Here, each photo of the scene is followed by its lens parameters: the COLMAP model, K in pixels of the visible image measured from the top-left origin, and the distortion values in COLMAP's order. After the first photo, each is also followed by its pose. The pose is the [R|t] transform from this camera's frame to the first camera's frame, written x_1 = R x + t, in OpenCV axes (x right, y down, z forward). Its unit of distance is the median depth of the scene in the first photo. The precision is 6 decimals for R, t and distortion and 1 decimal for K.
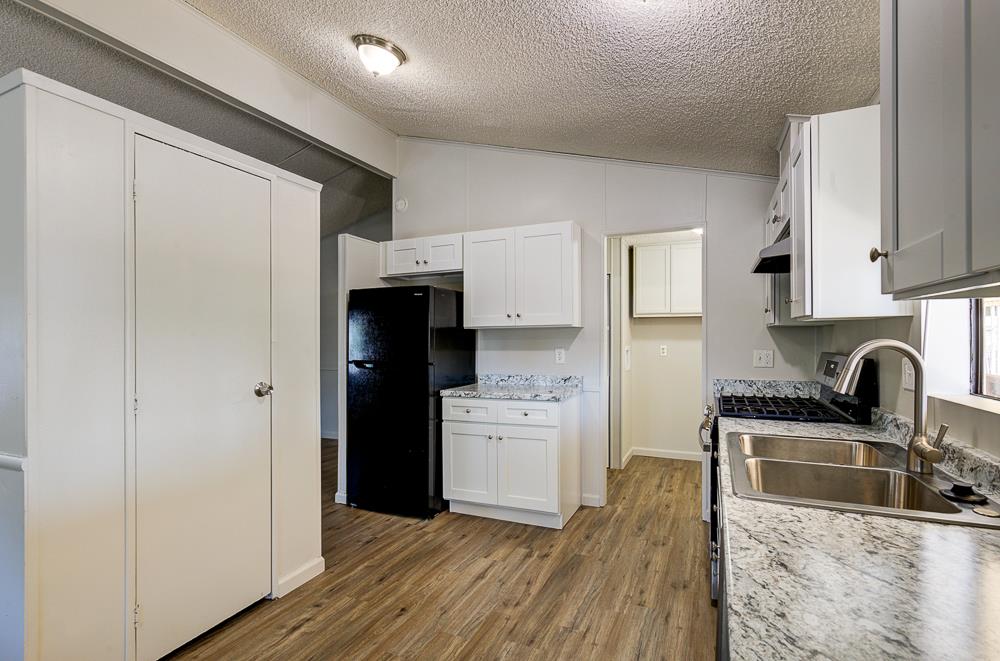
lens RADIAL K [[475.7, 0, 521.0], [0, 475.7, 339.2], [0, 0, 1]] dist [-0.004927, -0.000171]
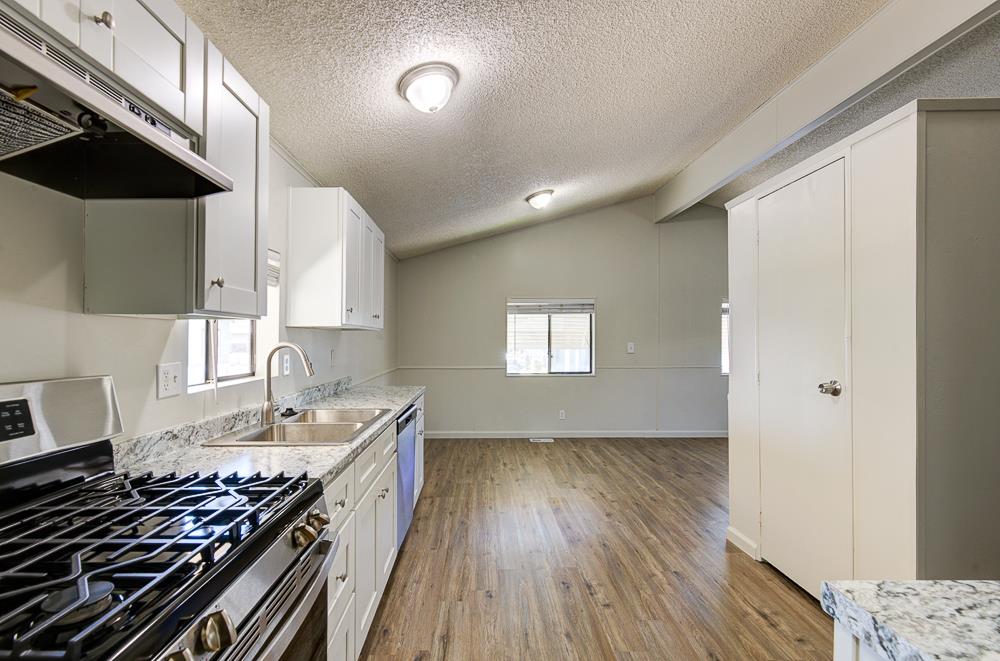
lens RADIAL K [[449.7, 0, 500.0], [0, 449.7, 330.5], [0, 0, 1]] dist [0.001183, 0.000267]
pose [[-0.908872, 0.002860, -0.417066, 0.295711], [0.008195, 0.999906, -0.011001, -0.003599], [0.416995, -0.013416, -0.908810, 1.080850]]
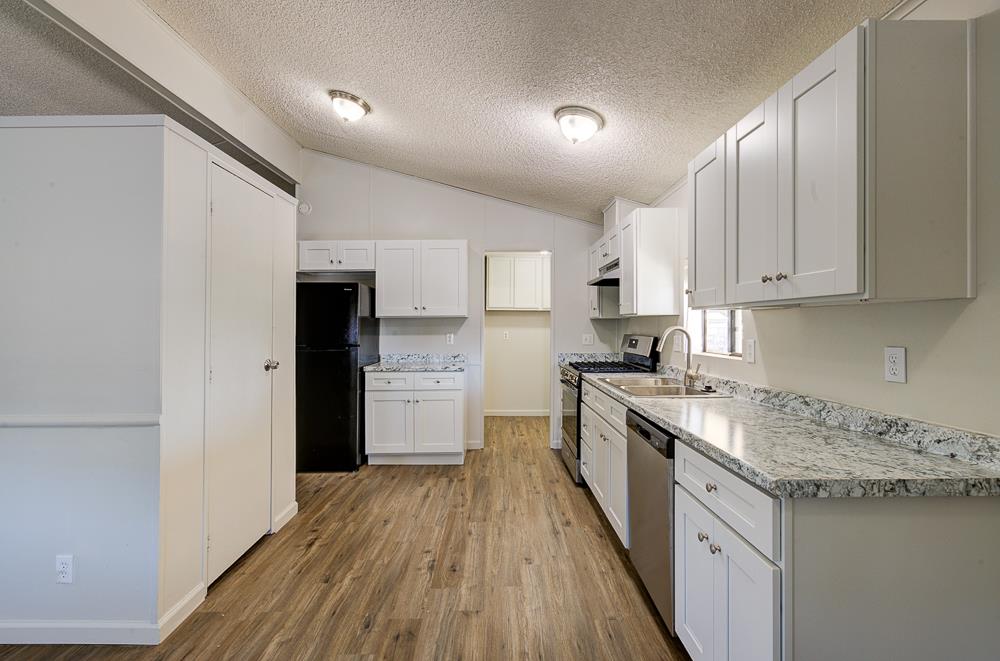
lens RADIAL K [[442.1, 0, 506.2], [0, 442.1, 327.1], [0, 0, 1]] dist [-0.000670, 0.000675]
pose [[0.917928, 0.003546, 0.396731, -0.302912], [-0.002766, 0.999993, -0.002539, 0.005343], [-0.396737, 0.001233, 0.917932, -0.221094]]
